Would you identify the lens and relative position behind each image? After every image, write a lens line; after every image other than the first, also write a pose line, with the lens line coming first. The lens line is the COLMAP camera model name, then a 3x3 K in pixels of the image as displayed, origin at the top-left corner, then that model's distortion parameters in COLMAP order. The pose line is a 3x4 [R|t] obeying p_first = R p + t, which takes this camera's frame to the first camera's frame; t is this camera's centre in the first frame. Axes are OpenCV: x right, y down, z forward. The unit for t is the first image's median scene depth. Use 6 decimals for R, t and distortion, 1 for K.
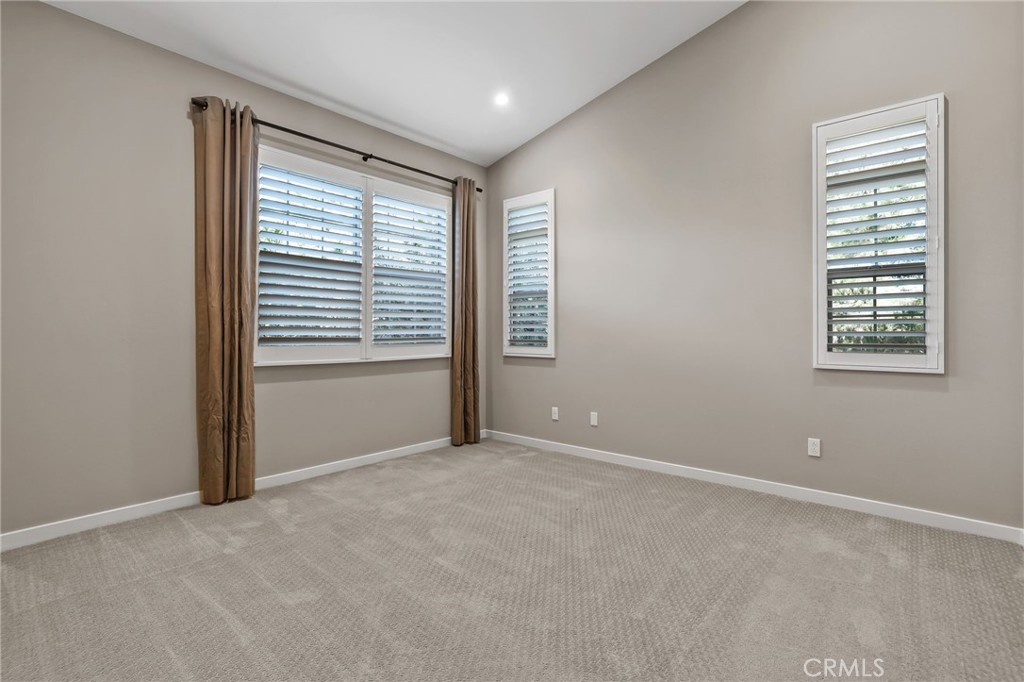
lens RADIAL K [[459.6, 0, 512.1], [0, 459.6, 338.7], [0, 0, 1]] dist [-0.035479, 0.011712]
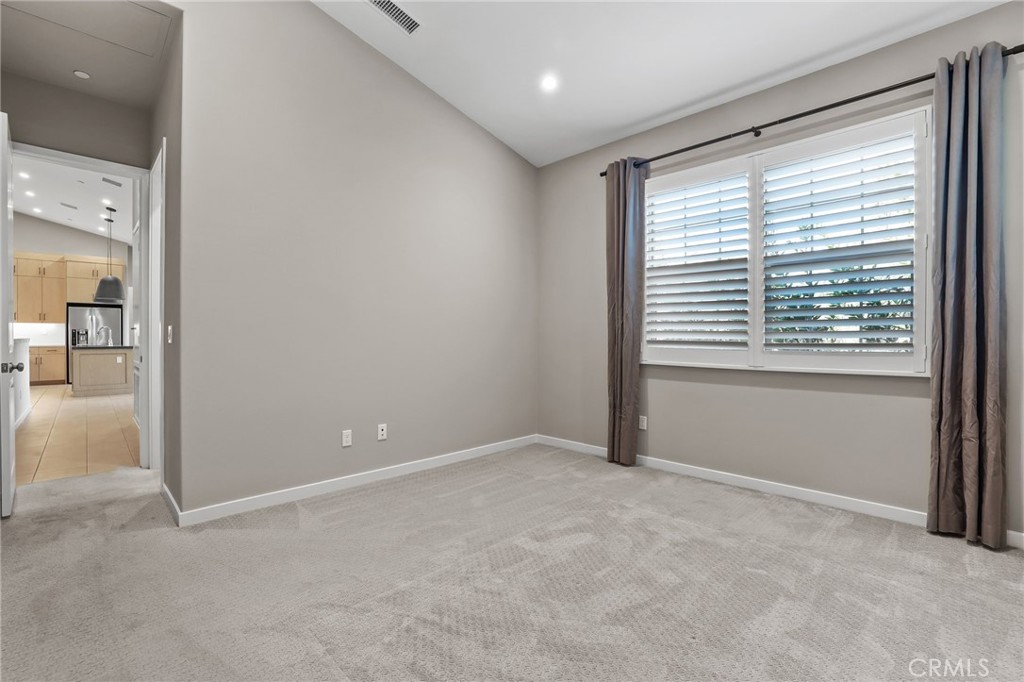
lens RADIAL K [[459.6, 0, 528.0], [0, 459.6, 343.9], [0, 0, 1]] dist [-0.035479, 0.011712]
pose [[-0.051304, 0.017803, -0.998524, 0.662484], [-0.009998, 0.999782, 0.018339, -0.012466], [0.998633, 0.010925, -0.051115, 0.732478]]
